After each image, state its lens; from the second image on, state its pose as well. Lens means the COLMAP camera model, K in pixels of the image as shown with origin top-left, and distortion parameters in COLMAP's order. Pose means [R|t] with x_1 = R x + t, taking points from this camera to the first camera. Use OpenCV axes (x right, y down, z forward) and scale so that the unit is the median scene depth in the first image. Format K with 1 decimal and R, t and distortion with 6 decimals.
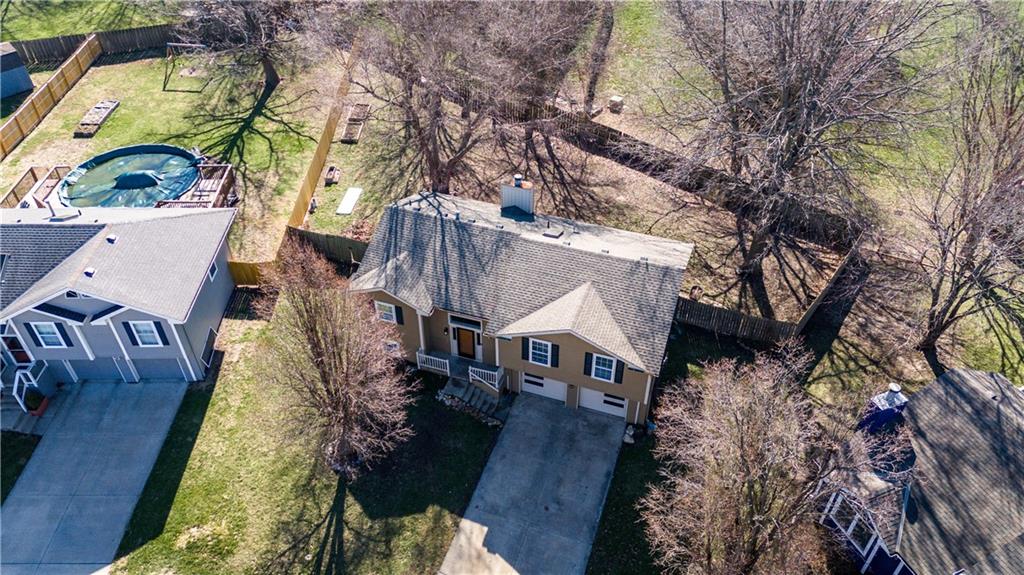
lens RADIAL K [[772.9, 0, 532.3], [0, 772.9, 287.5], [0, 0, 1]] dist [0.040846, -0.010485]
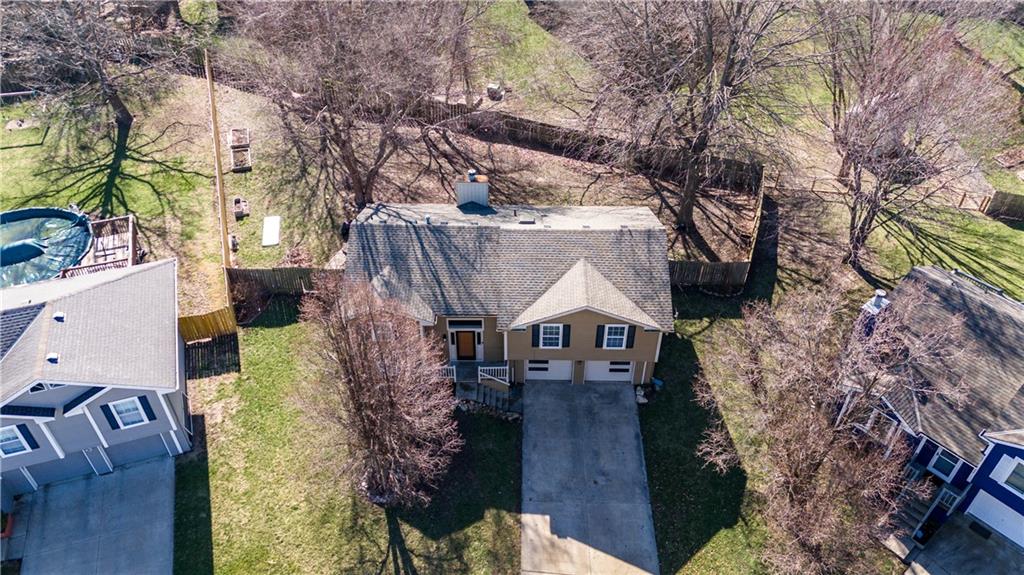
lens RADIAL K [[772.9, 0, 532.3], [0, 772.9, 287.5], [0, 0, 1]] dist [0.040846, -0.010485]
pose [[0.948212, -0.204219, 0.243287, -0.216568], [0.202514, 0.978747, 0.032279, -0.013996], [-0.244709, 0.018662, 0.969417, 0.020733]]
